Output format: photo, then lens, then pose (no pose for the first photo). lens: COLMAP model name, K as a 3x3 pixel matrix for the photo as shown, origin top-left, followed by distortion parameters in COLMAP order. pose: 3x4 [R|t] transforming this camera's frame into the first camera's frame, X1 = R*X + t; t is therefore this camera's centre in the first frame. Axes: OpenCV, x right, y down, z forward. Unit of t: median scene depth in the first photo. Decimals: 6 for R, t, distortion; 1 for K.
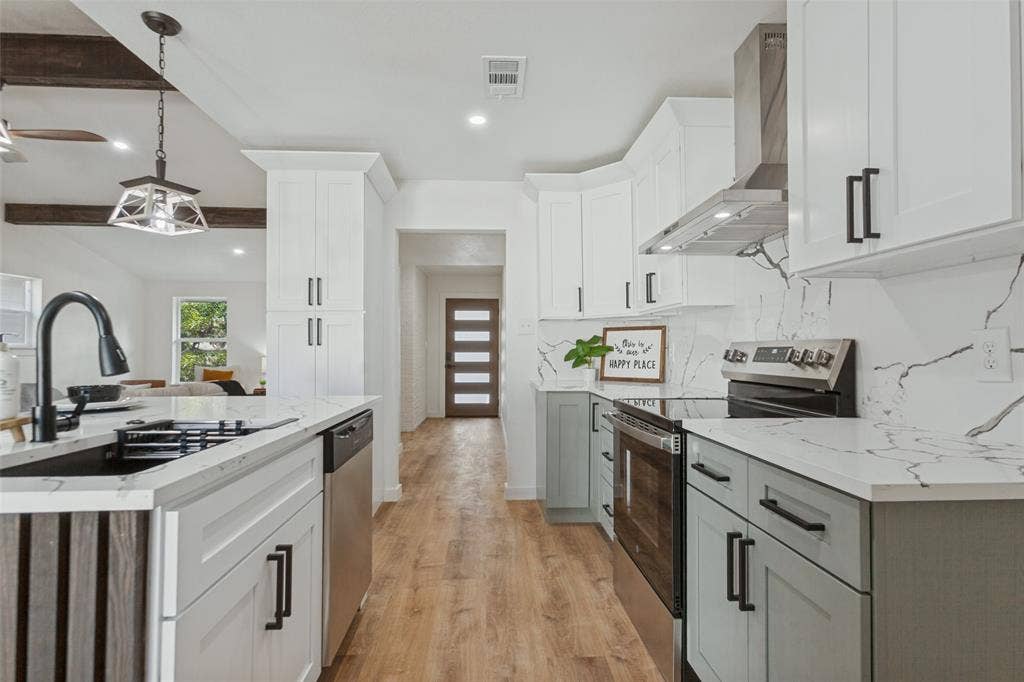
lens RADIAL K [[499.0, 0, 517.9], [0, 499.0, 341.4], [0, 0, 1]] dist [-0.002158, 0.000454]
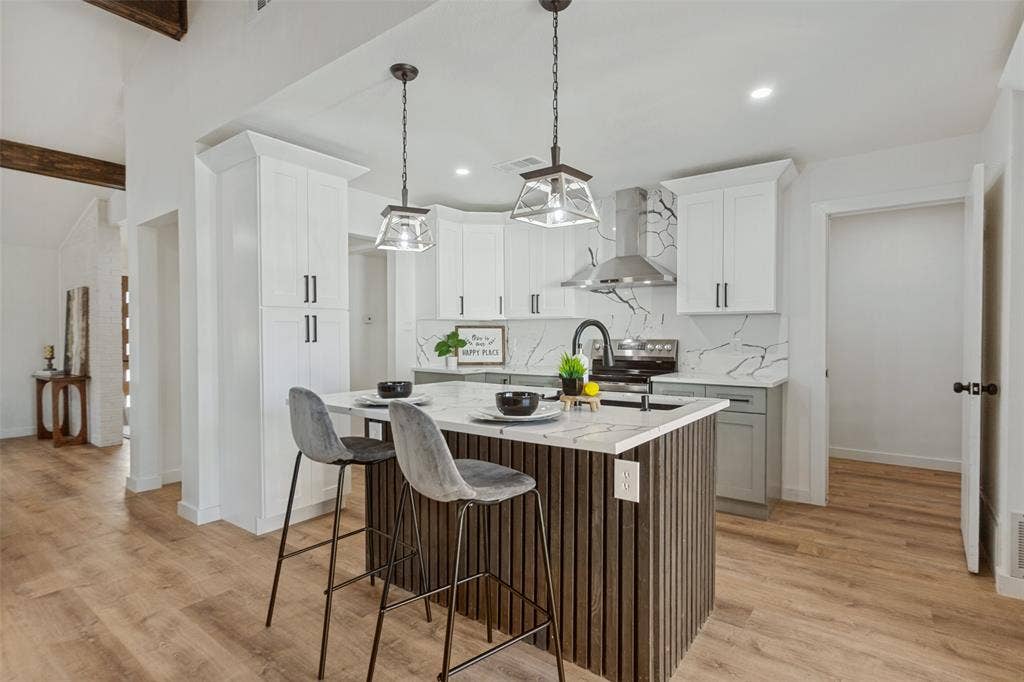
lens RADIAL K [[499.4, 0, 525.0], [0, 499.4, 341.9], [0, 0, 1]] dist [0.000794, 0.002664]
pose [[0.638981, -0.009012, 0.769169, -1.037945], [-0.013838, 0.999635, 0.023207, -0.024893], [-0.769098, -0.025473, 0.638623, 0.016490]]
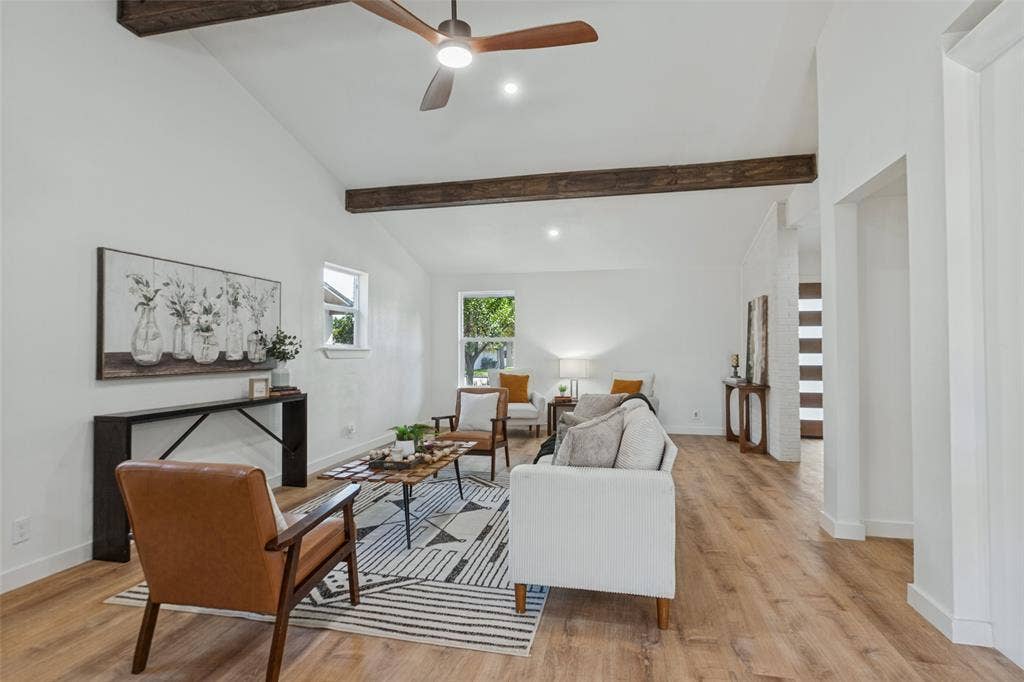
lens RADIAL K [[495.7, 0, 510.0], [0, 495.7, 341.7], [0, 0, 1]] dist [-0.000143, 0.000409]
pose [[0.959972, -0.006257, -0.280026, -1.043805], [0.007023, 0.999974, 0.001733, -0.001273], [0.280008, -0.003630, 0.959991, 0.464293]]
